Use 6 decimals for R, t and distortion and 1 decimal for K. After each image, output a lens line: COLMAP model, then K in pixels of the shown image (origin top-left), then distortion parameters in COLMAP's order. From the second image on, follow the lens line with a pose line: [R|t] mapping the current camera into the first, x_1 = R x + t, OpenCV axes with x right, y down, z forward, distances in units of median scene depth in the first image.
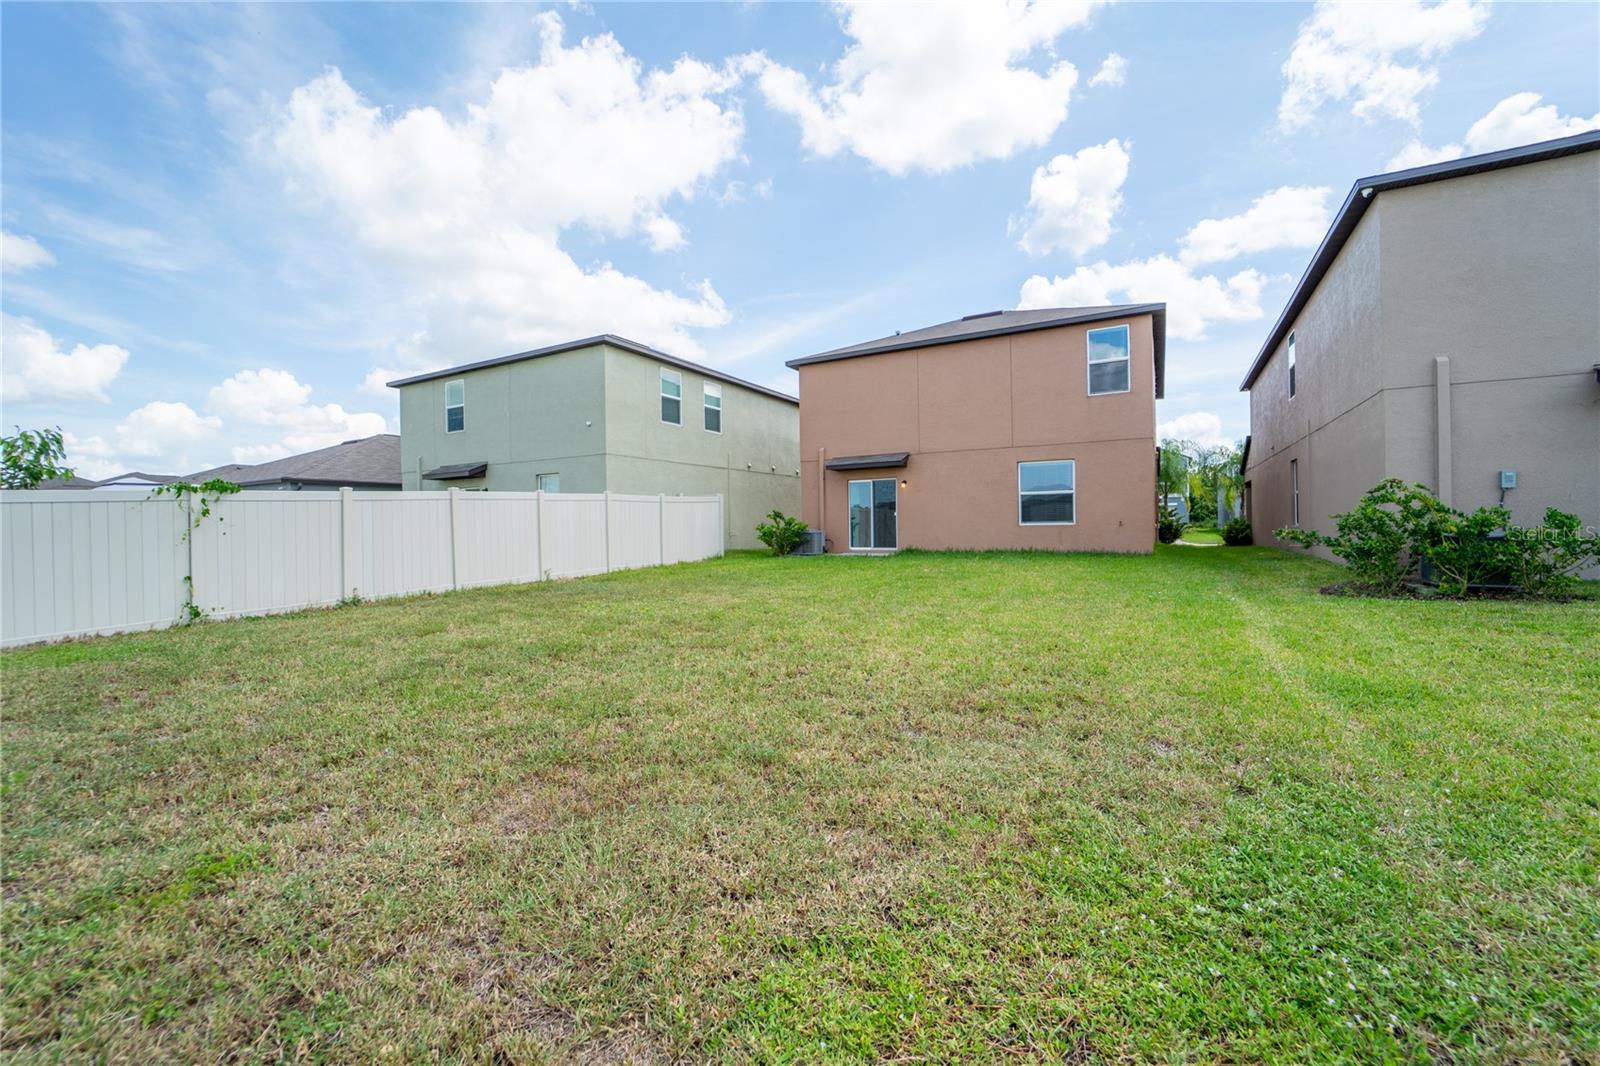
lens RADIAL K [[652.2, 0, 802.0], [0, 652.2, 532.0], [0, 0, 1]] dist [-0.021008, 0.000288]
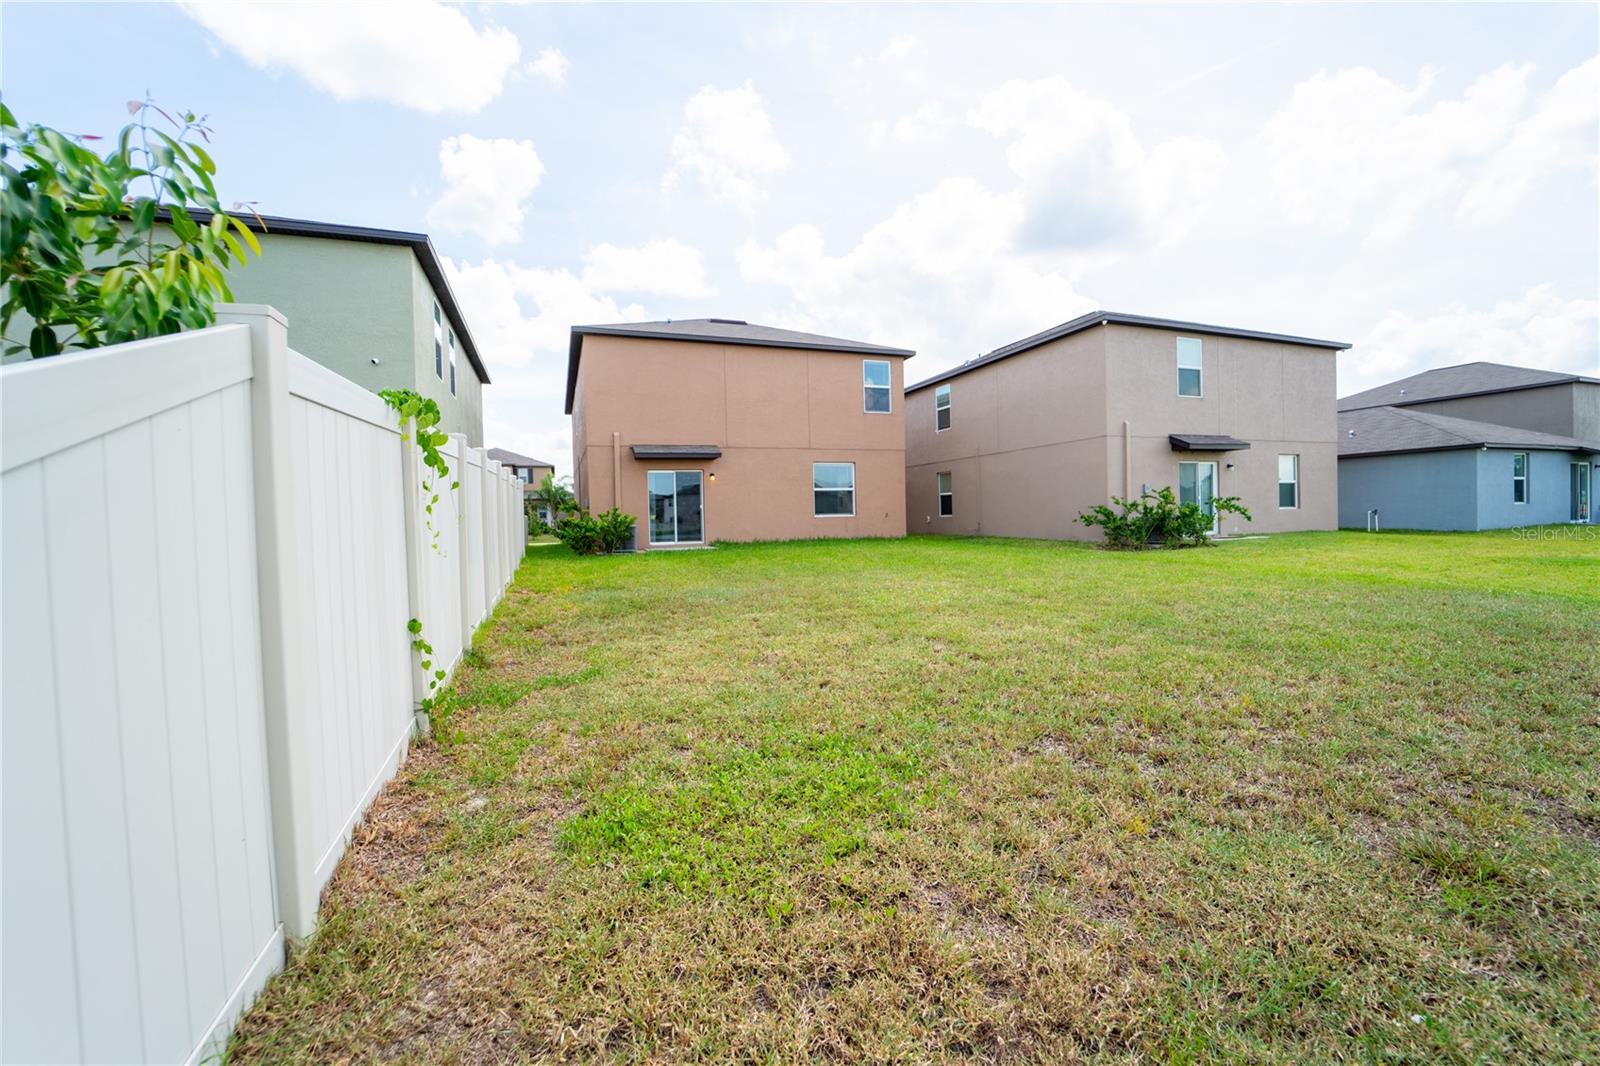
lens RADIAL K [[662.0, 0, 800.0], [0, 662.0, 533.0], [0, 0, 1]] dist [0.000461, 0.000020]
pose [[0.641664, -0.021012, 0.766698, -0.521041], [0.022363, 0.999712, 0.008683, 0.006325], [-0.766660, 0.011574, 0.641949, 0.235046]]
